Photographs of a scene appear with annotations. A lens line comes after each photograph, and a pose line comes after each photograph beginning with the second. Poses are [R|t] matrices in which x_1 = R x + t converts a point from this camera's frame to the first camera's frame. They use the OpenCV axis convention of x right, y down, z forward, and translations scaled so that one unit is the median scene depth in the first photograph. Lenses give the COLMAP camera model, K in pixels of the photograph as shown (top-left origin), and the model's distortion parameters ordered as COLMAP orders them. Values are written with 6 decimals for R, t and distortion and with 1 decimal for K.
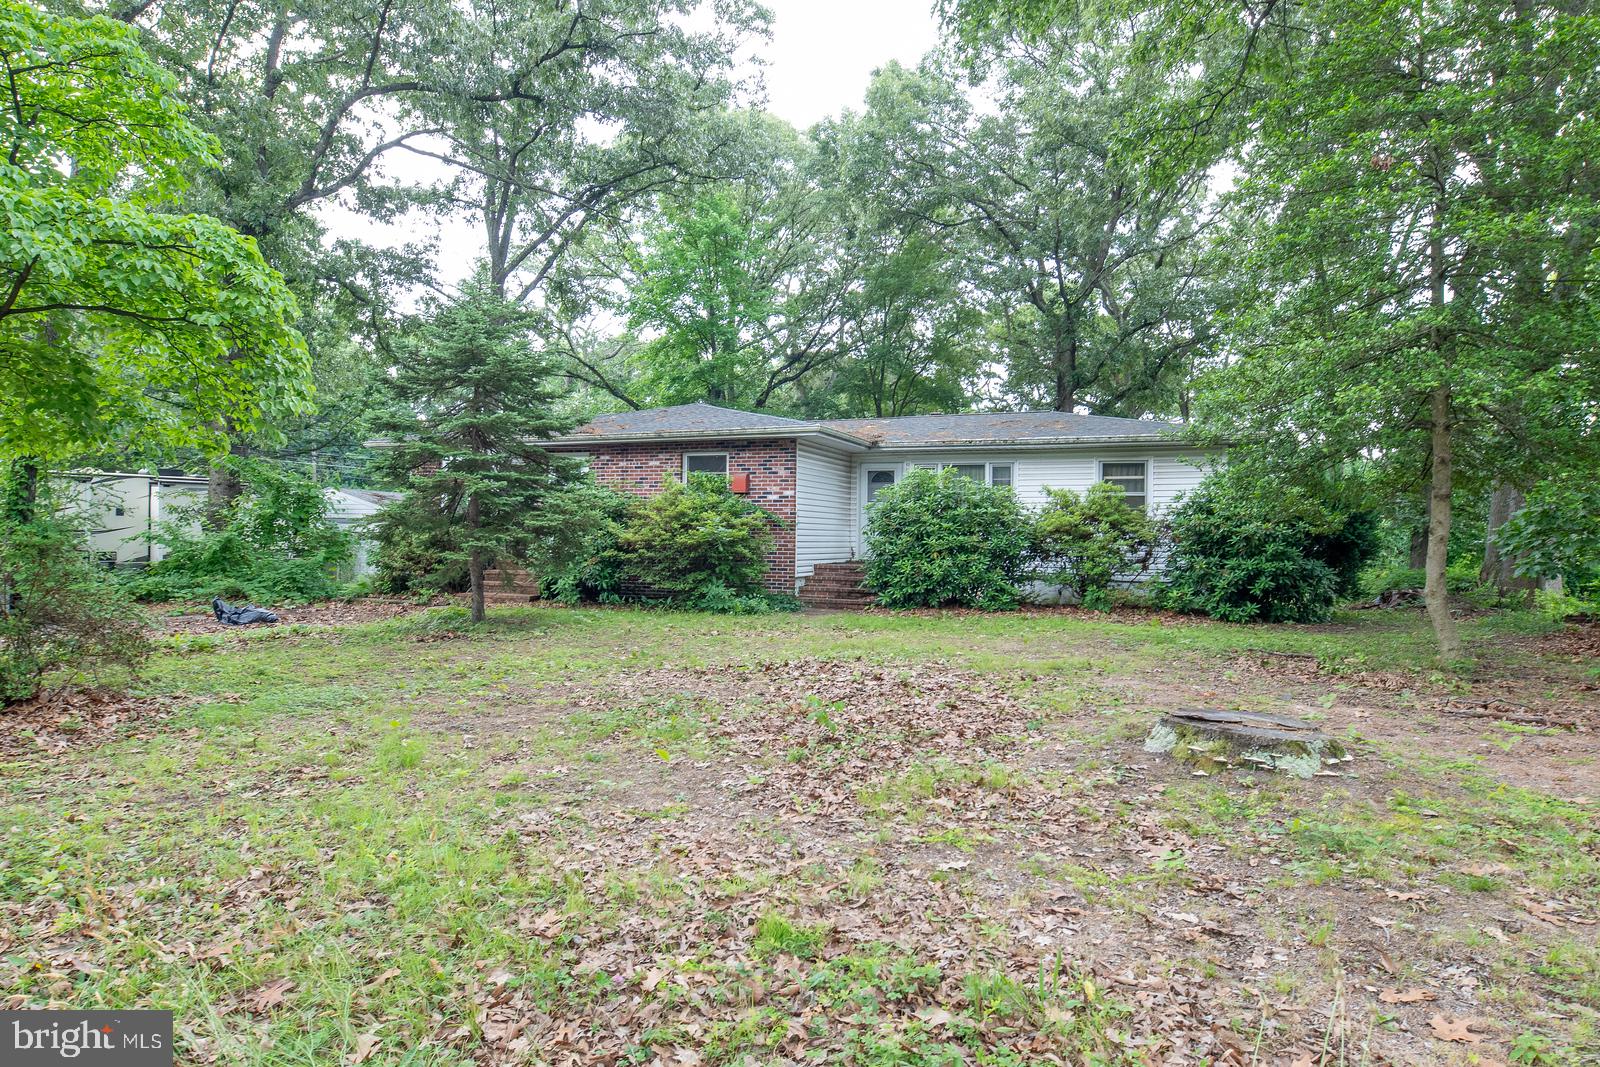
lens RADIAL K [[798.7, 0, 797.7], [0, 798.7, 502.9], [0, 0, 1]] dist [0.001564, 0.000287]
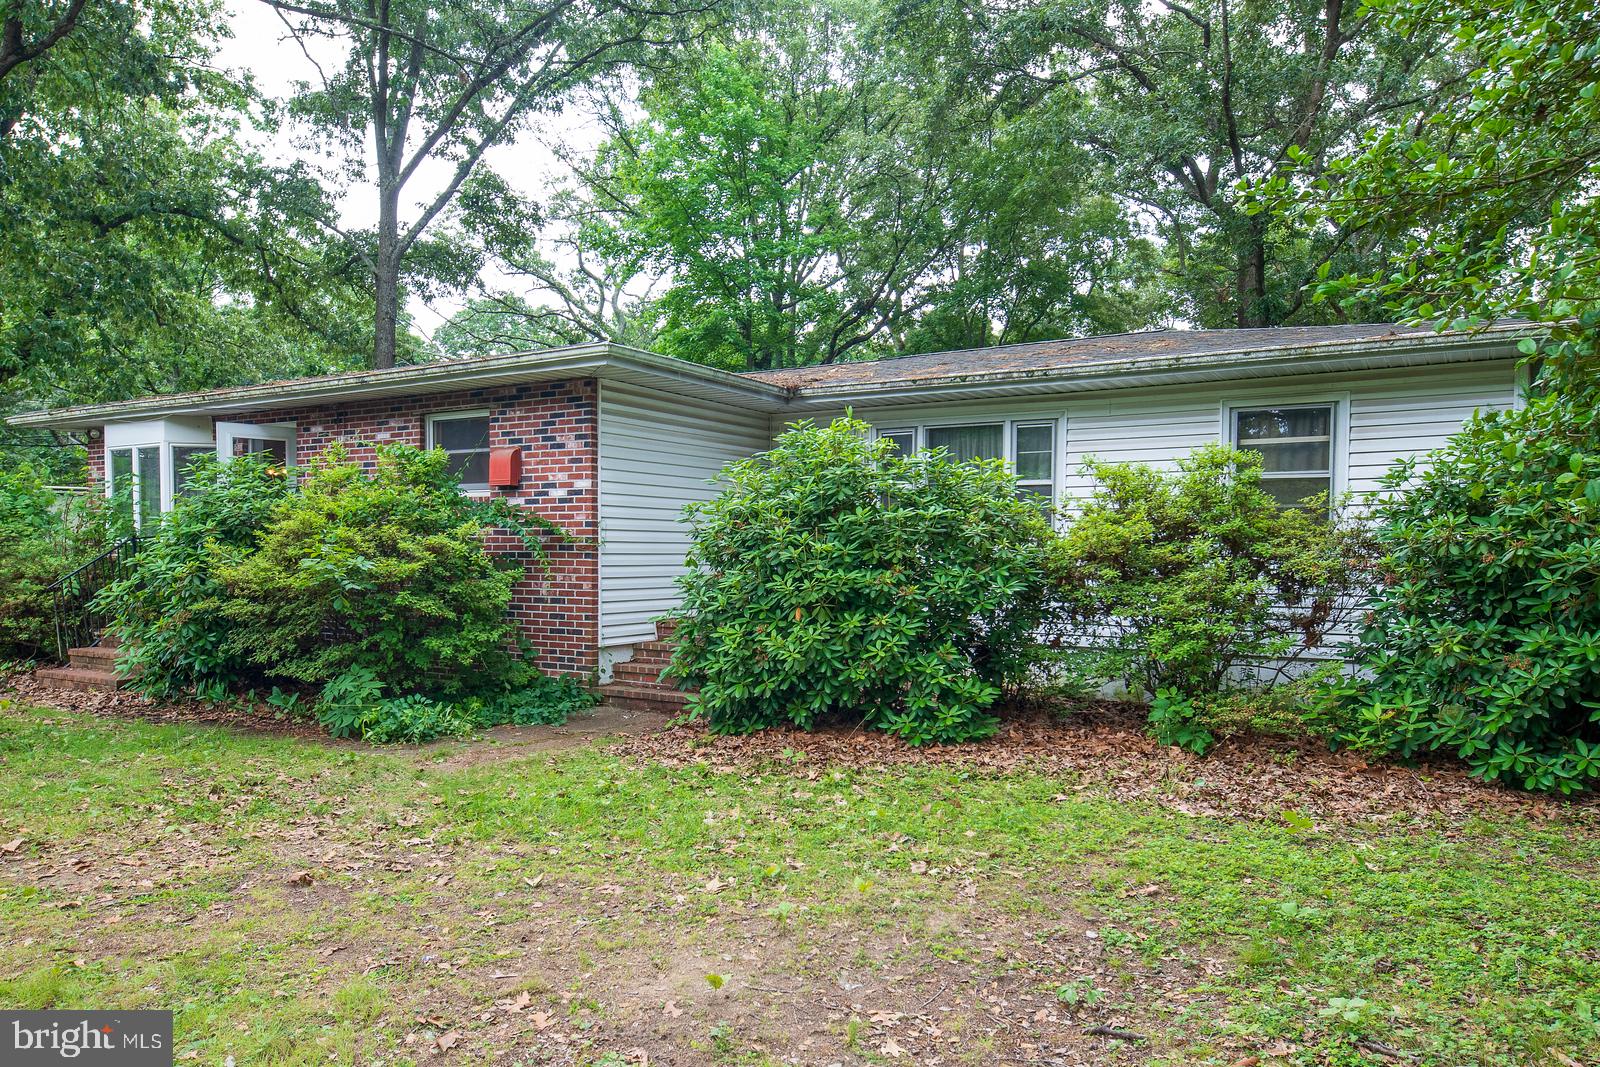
lens RADIAL K [[949.6, 0, 800.9], [0, 949.6, 557.9], [0, 0, 1]] dist [0.003170, 0.001959]
pose [[0.988652, -0.005715, -0.150113, 0.235836], [0.012929, 0.998805, 0.047125, 0.008407], [0.149664, -0.048531, 0.987545, 0.446341]]
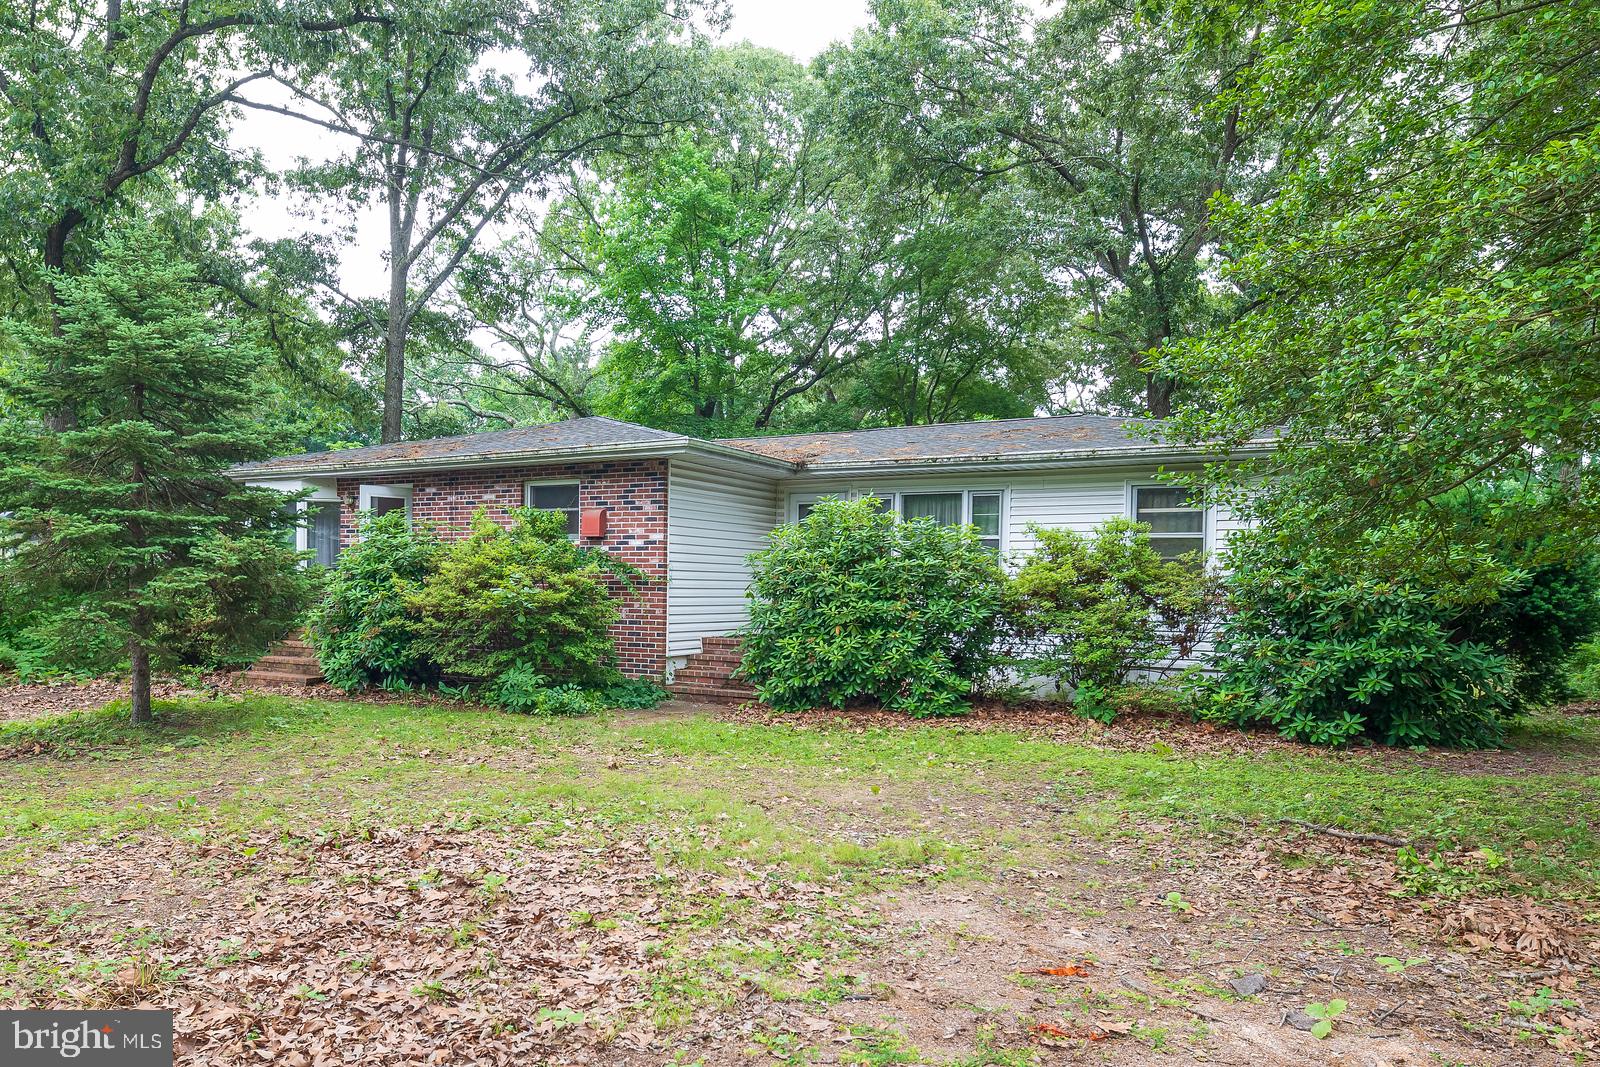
lens RADIAL K [[954.8, 0, 714.2], [0, 954.8, 578.5], [0, 0, 1]] dist [-0.003591, -0.001416]
pose [[0.988739, 0.001221, -0.149643, 0.176494], [0.003610, 0.999481, 0.032013, -0.002823], [0.149604, -0.032193, 0.988222, 0.193113]]
